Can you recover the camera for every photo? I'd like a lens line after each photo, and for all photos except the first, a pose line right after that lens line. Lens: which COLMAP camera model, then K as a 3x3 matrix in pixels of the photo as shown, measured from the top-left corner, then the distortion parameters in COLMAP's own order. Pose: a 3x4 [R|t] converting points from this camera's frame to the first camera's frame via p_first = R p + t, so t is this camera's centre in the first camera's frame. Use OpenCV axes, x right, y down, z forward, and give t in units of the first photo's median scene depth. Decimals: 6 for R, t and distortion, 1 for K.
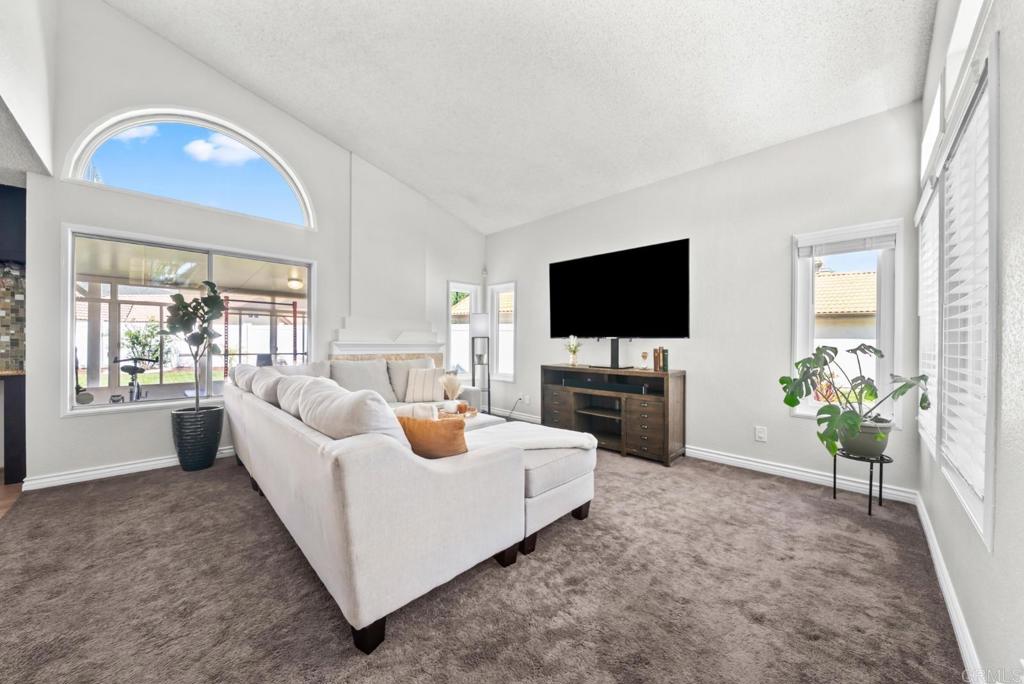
lens RADIAL K [[358.3, 0, 512.0], [0, 358.3, 342.0], [0, 0, 1]] dist [-0.001341, -0.000134]
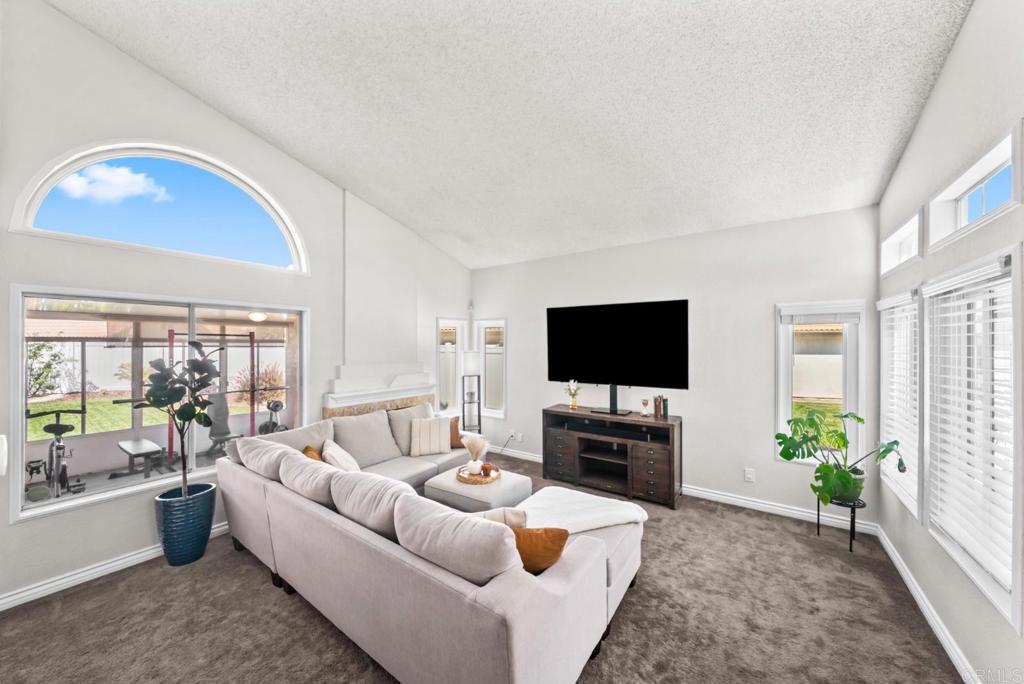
lens RADIAL K [[357.0, 0, 510.5], [0, 357.0, 342.7], [0, 0, 1]] dist [-0.001181, 0.000044]
pose [[0.985404, -0.006159, 0.170123, -0.260751], [0.006403, 0.999979, -0.000889, -0.179119], [-0.170114, 0.001965, 0.985423, 0.009628]]
